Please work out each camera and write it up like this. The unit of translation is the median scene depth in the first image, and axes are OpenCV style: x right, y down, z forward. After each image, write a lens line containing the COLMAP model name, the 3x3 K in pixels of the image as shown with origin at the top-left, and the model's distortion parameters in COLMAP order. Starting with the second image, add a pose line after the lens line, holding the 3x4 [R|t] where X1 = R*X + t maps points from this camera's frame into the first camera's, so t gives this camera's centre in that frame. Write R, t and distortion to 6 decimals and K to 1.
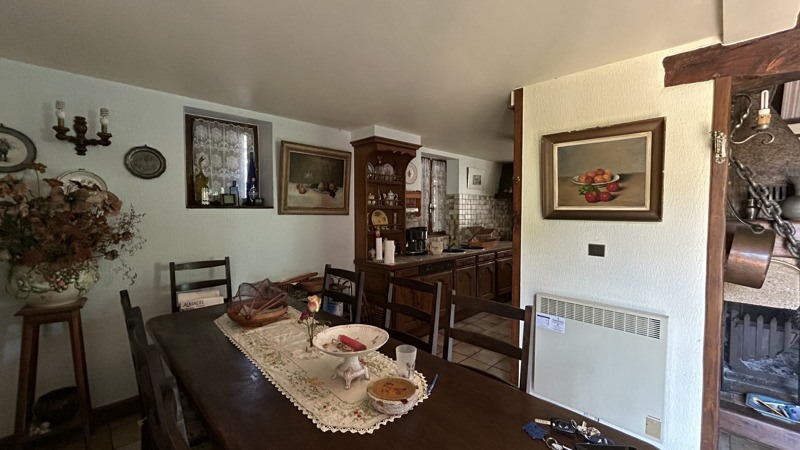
lens RADIAL K [[325.9, 0, 400.2], [0, 325.9, 222.6], [0, 0, 1]] dist [0.010437, -0.004488]
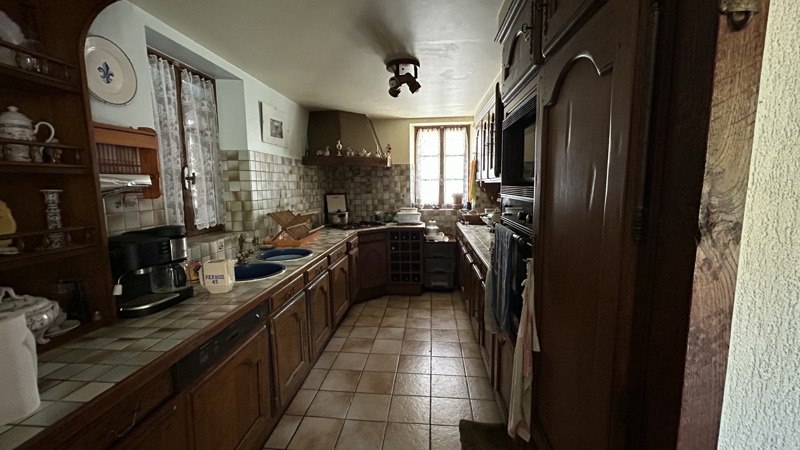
lens RADIAL K [[325.9, 0, 400.2], [0, 325.9, 222.6], [0, 0, 1]] dist [0.010437, -0.004488]
pose [[0.768232, -0.083155, 0.634748, 0.008792], [0.034729, 0.995481, 0.088381, -0.003880], [-0.639229, -0.045853, 0.767648, 0.142852]]
